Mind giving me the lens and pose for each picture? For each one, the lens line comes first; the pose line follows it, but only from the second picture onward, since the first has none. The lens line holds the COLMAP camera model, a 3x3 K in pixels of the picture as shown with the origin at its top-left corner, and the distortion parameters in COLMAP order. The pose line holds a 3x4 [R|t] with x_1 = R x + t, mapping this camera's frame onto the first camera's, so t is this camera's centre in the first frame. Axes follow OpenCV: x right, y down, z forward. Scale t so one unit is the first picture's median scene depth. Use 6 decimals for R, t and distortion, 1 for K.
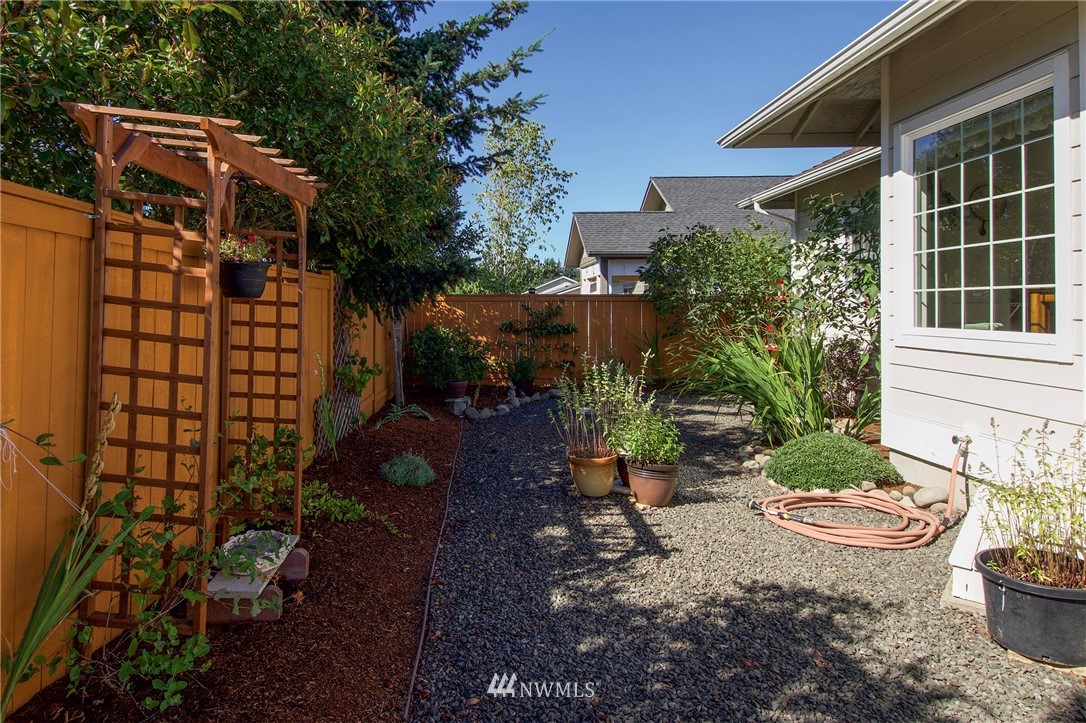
lens RADIAL K [[566.1, 0, 548.4], [0, 566.1, 363.7], [0, 0, 1]] dist [0.064609, -0.046095]
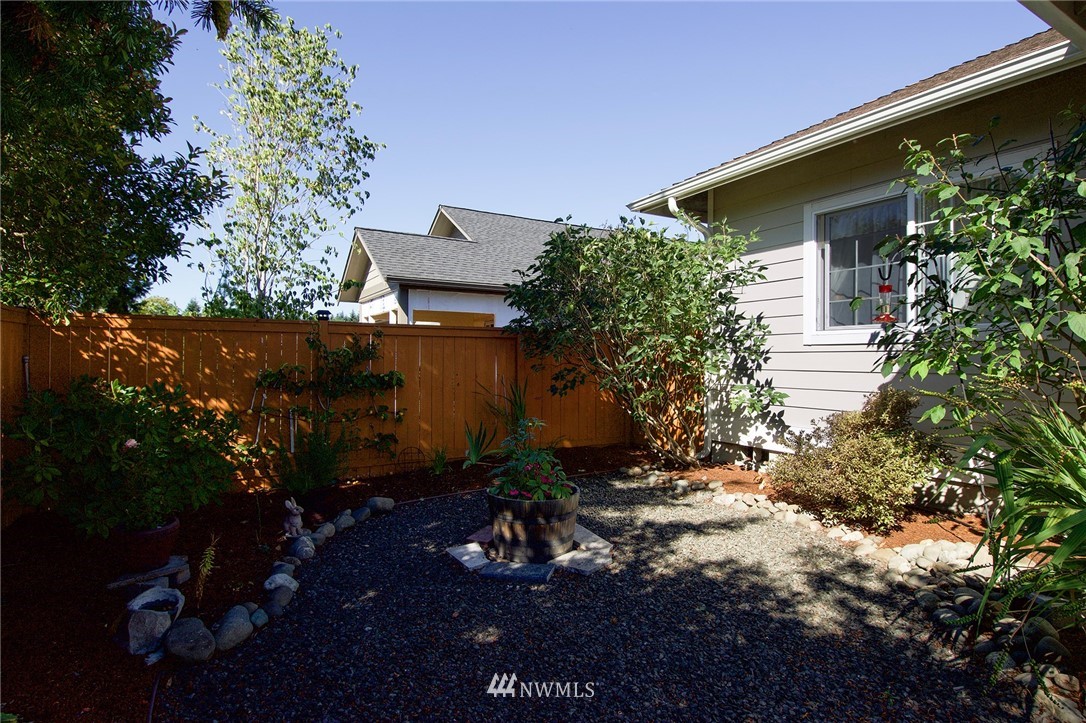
lens RADIAL K [[566.1, 0, 548.4], [0, 566.1, 363.7], [0, 0, 1]] dist [0.064609, -0.046095]
pose [[0.915386, -0.005019, 0.402547, -0.052484], [0.039257, 0.996270, -0.076849, -0.028146], [-0.400659, 0.086149, 0.912168, 0.397965]]
